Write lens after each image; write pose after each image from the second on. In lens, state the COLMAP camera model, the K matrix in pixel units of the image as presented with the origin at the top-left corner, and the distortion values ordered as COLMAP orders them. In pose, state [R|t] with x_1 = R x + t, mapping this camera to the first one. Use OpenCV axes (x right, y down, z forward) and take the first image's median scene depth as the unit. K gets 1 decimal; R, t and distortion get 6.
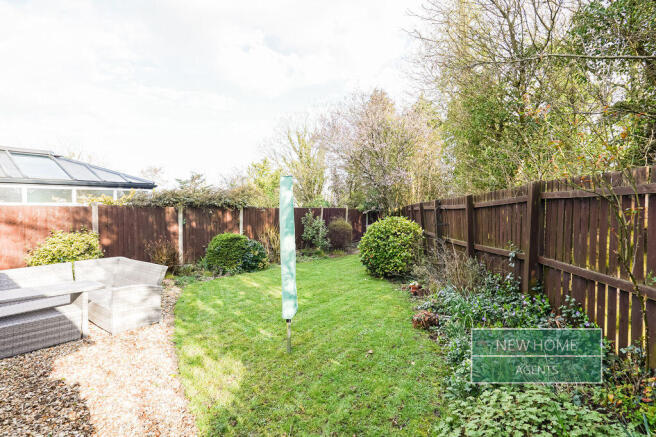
lens RADIAL K [[305.7, 0, 302.4], [0, 305.7, 217.3], [0, 0, 1]] dist [-0.001467, 0.000001]
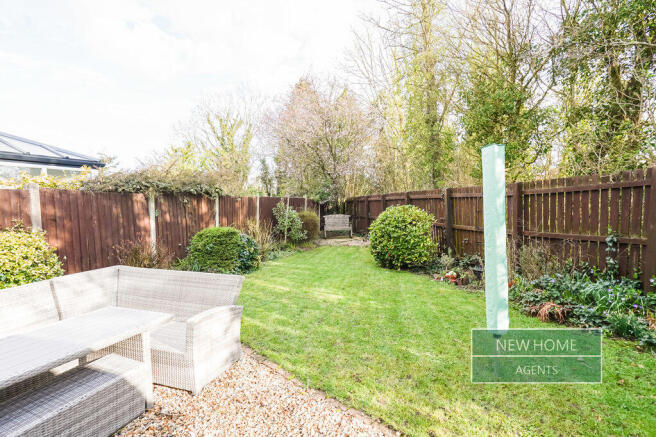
lens RADIAL K [[305.7, 0, 302.4], [0, 305.7, 217.3], [0, 0, 1]] dist [-0.001467, 0.000001]
pose [[0.948478, -0.015281, 0.316473, -0.293386], [0.007530, 0.999641, 0.025701, 0.007592], [-0.316752, -0.021993, 0.948253, 0.172329]]
